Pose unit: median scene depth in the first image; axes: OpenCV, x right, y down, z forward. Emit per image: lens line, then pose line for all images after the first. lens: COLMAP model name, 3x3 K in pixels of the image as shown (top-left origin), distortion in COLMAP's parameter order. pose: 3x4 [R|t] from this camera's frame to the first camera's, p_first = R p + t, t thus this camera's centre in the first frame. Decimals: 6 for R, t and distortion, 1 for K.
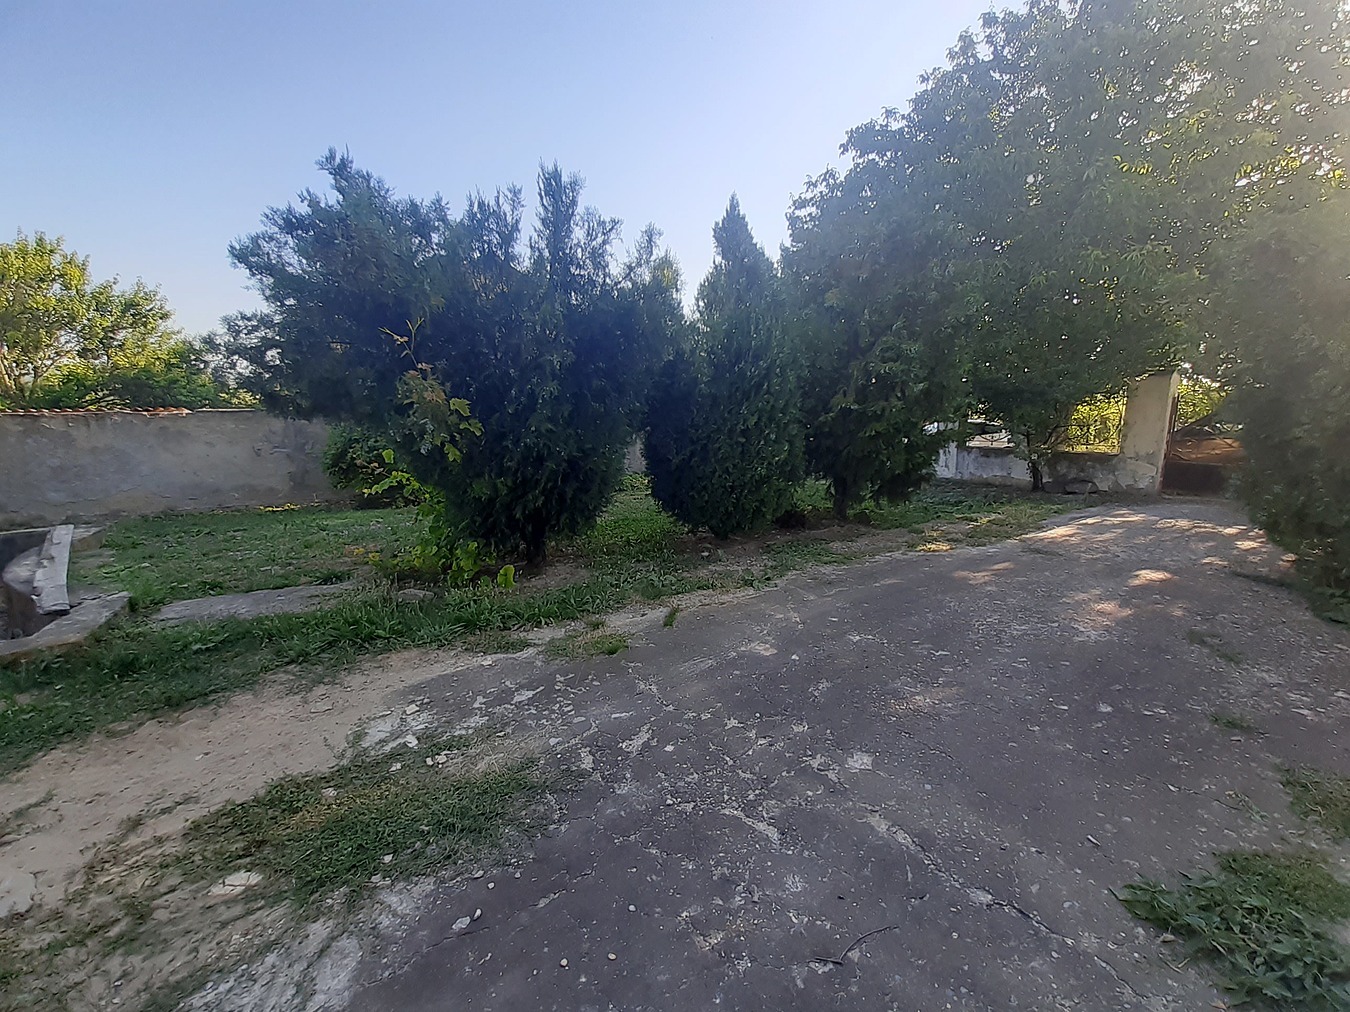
lens RADIAL K [[536.3, 0, 702.1], [0, 536.3, 498.5], [0, 0, 1]] dist [0.015802, -0.014347]
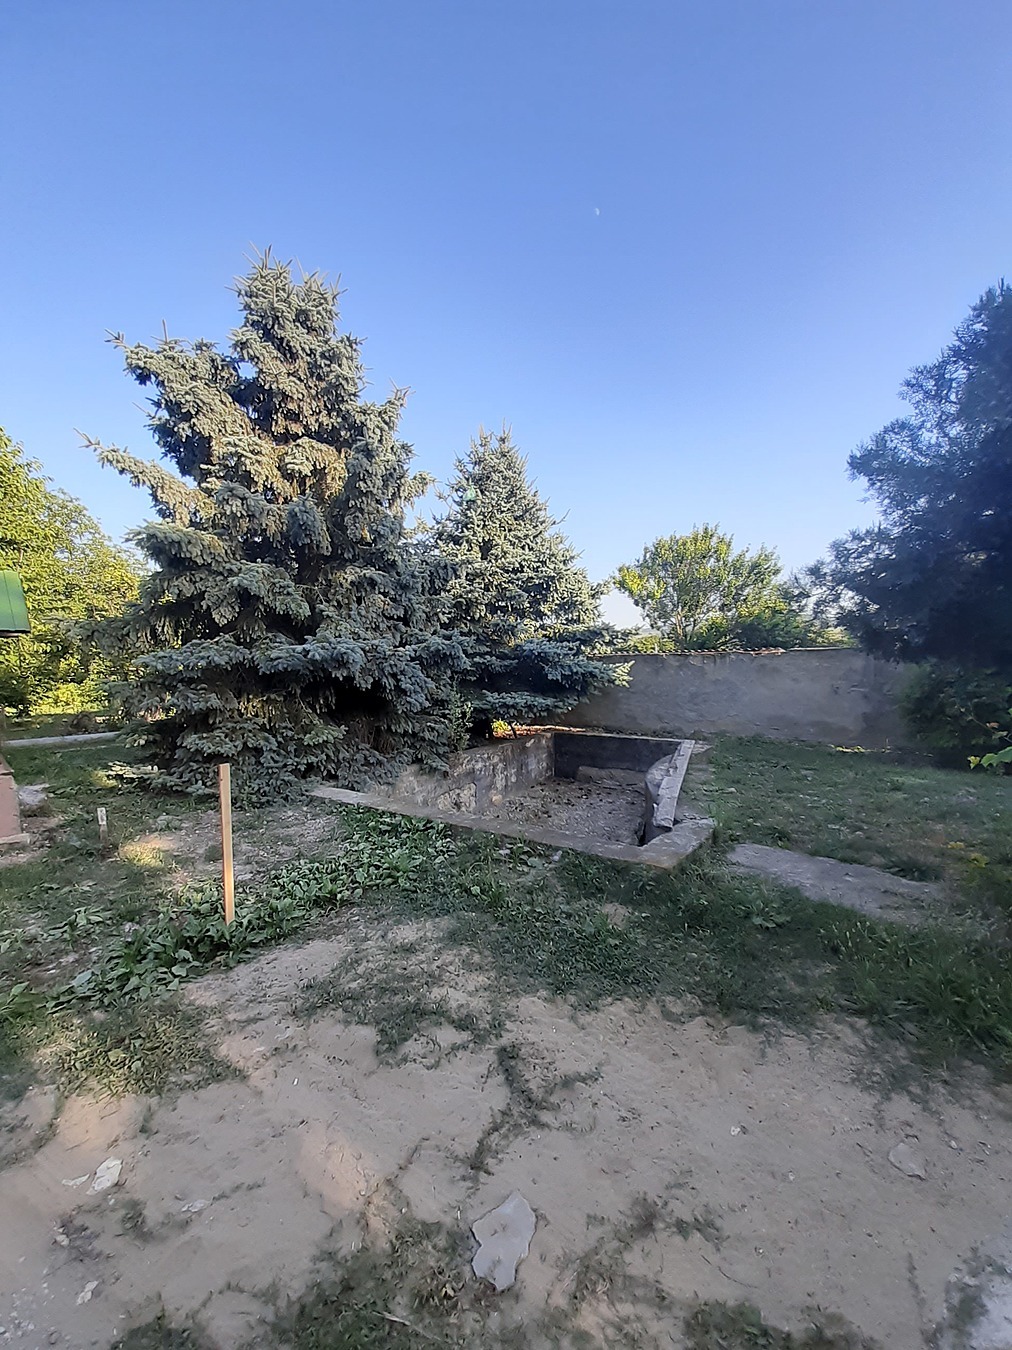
lens RADIAL K [[536.3, 0, 513.5], [0, 536.3, 682.4], [0, 0, 1]] dist [0.015802, -0.014347]
pose [[0.343664, 0.041829, -0.938161, -0.177351], [-0.130186, 0.991484, -0.003483, -0.034652], [0.930025, 0.123332, 0.346183, 0.182433]]
